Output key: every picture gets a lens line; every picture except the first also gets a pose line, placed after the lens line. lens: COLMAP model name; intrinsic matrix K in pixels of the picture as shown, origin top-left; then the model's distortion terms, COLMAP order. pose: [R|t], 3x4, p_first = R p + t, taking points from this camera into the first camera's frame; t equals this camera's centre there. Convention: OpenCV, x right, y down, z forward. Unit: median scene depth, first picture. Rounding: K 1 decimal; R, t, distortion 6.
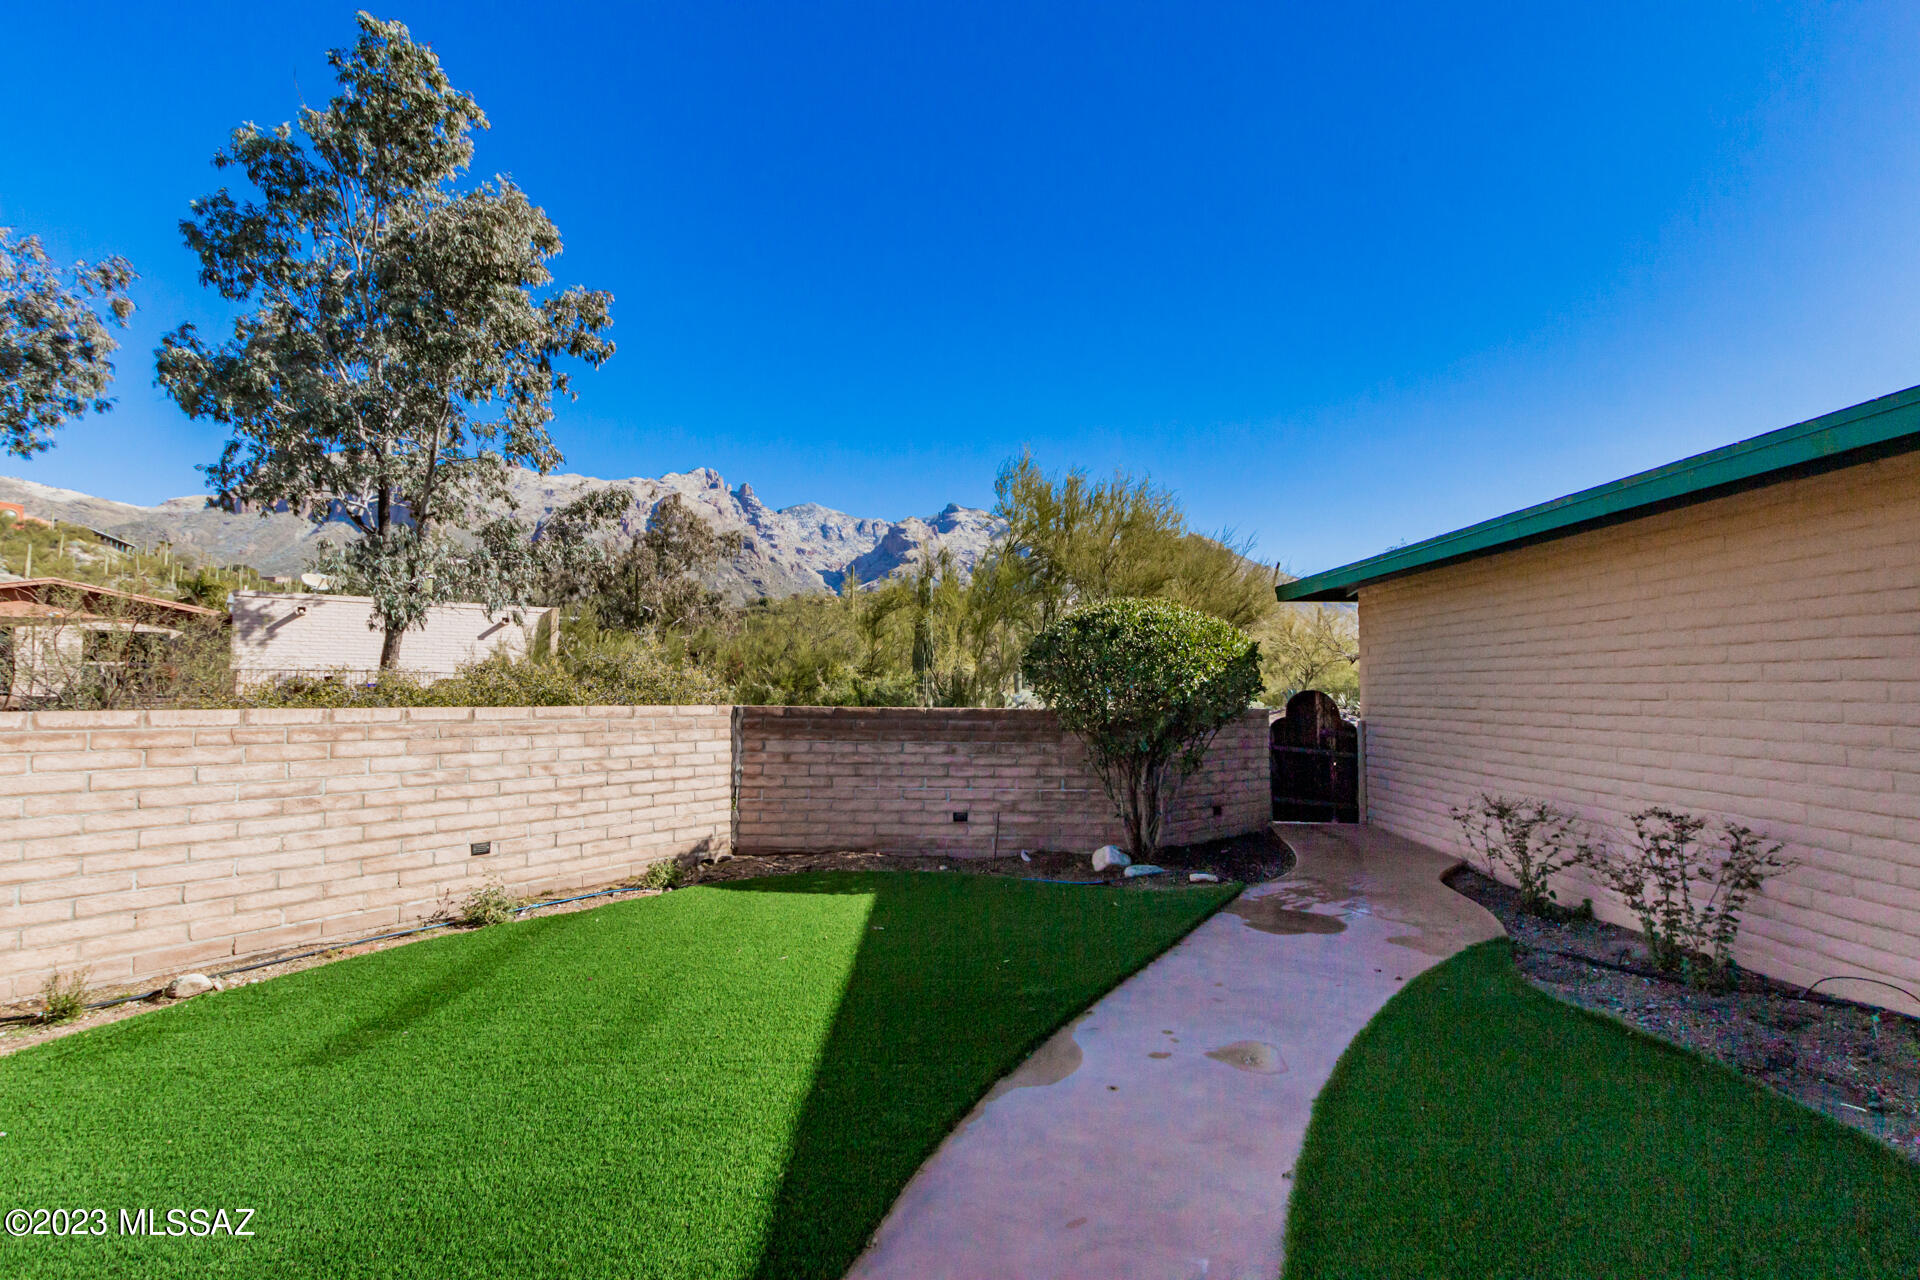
lens RADIAL K [[890.1, 0, 960.0], [0, 890.1, 640.0], [0, 0, 1]] dist [0.000184, -0.000082]
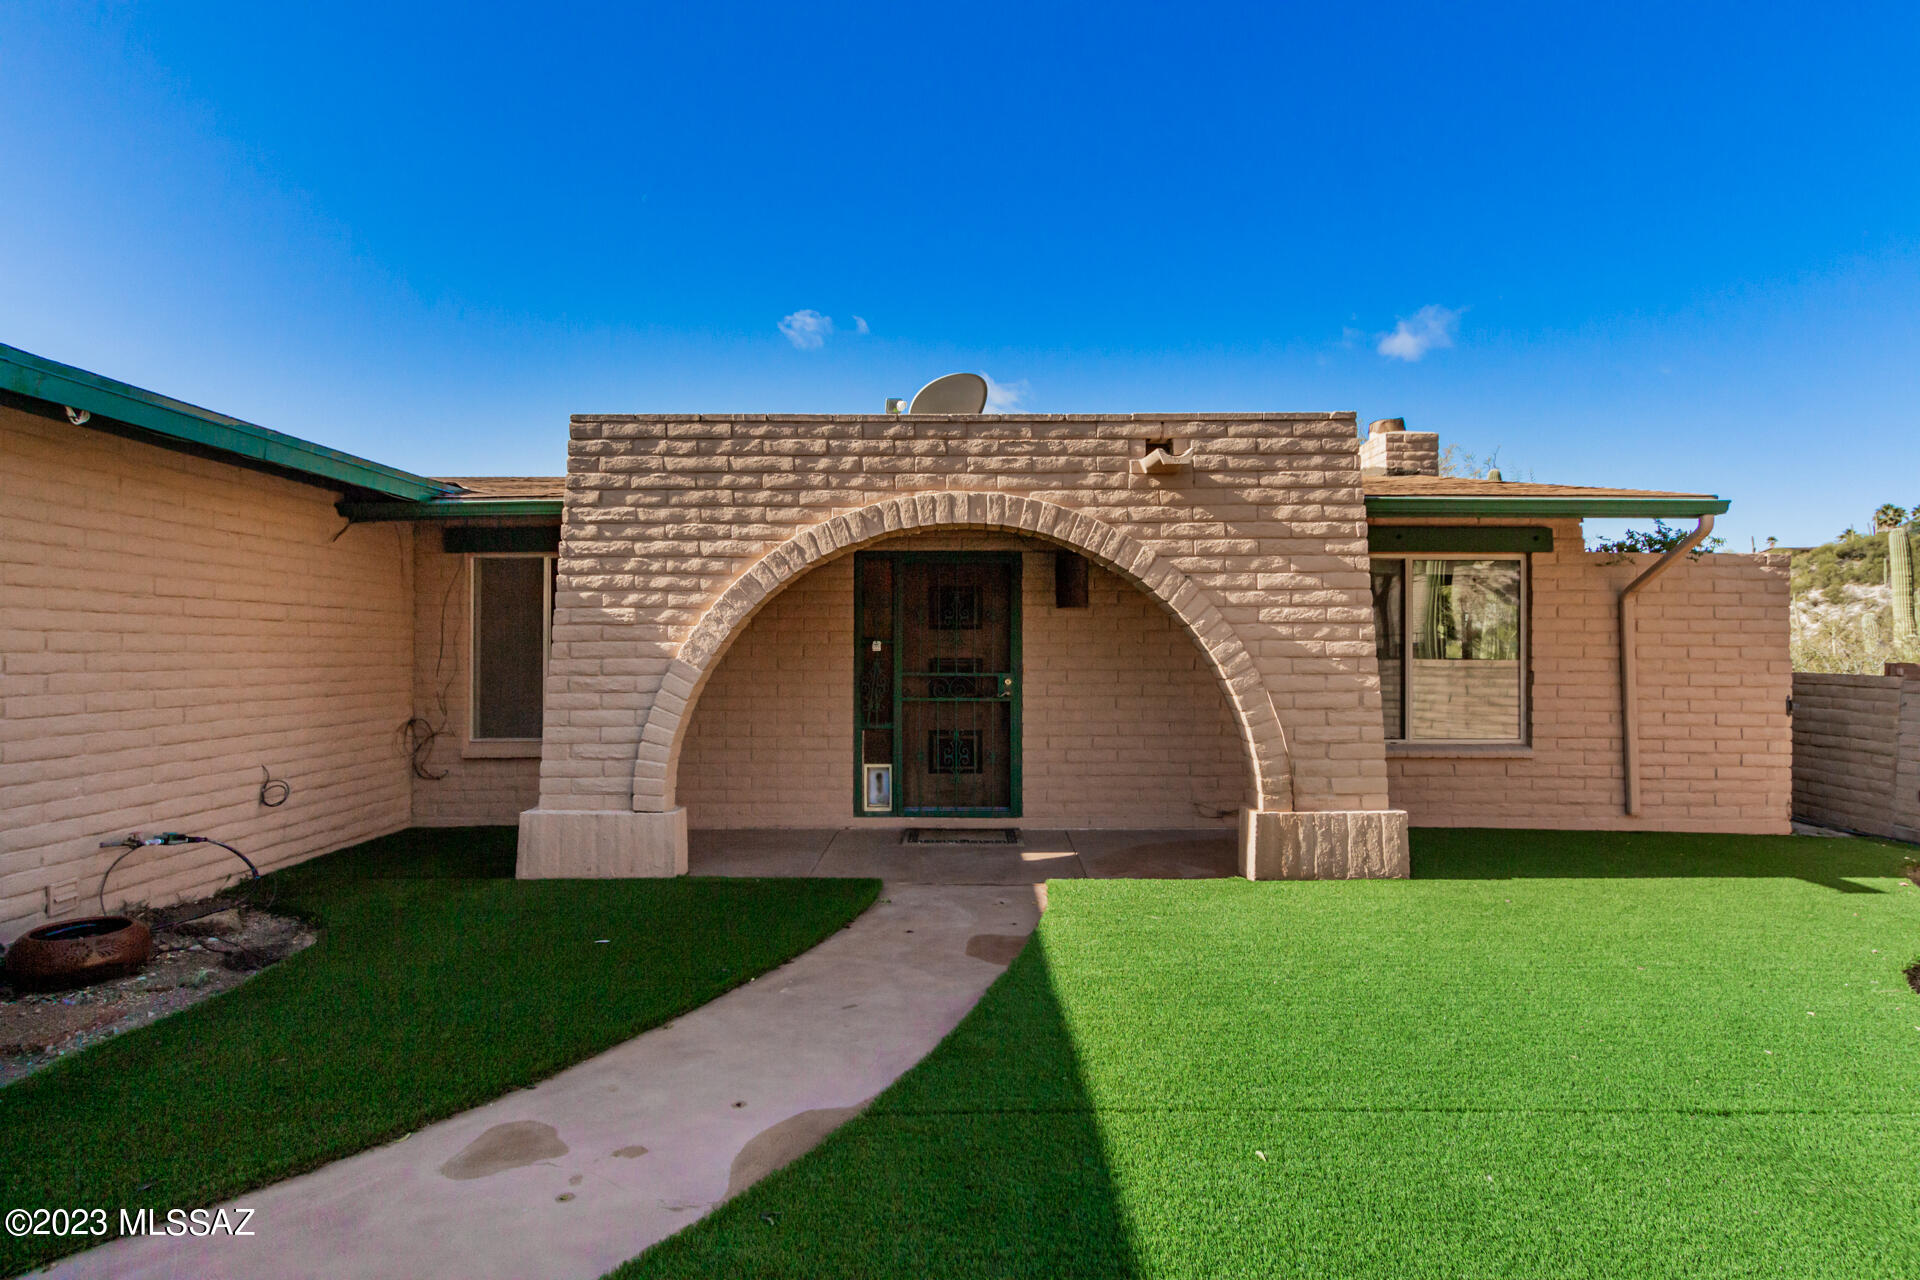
lens RADIAL K [[972.9, 0, 960.0], [0, 972.9, 640.0], [0, 0, 1]] dist [-0.000015, -0.000007]
pose [[-0.999970, -0.002788, -0.007238, -0.034260], [-0.002371, 0.998367, -0.057083, 0.113810], [0.007385, -0.057065, -0.998343, 1.990408]]
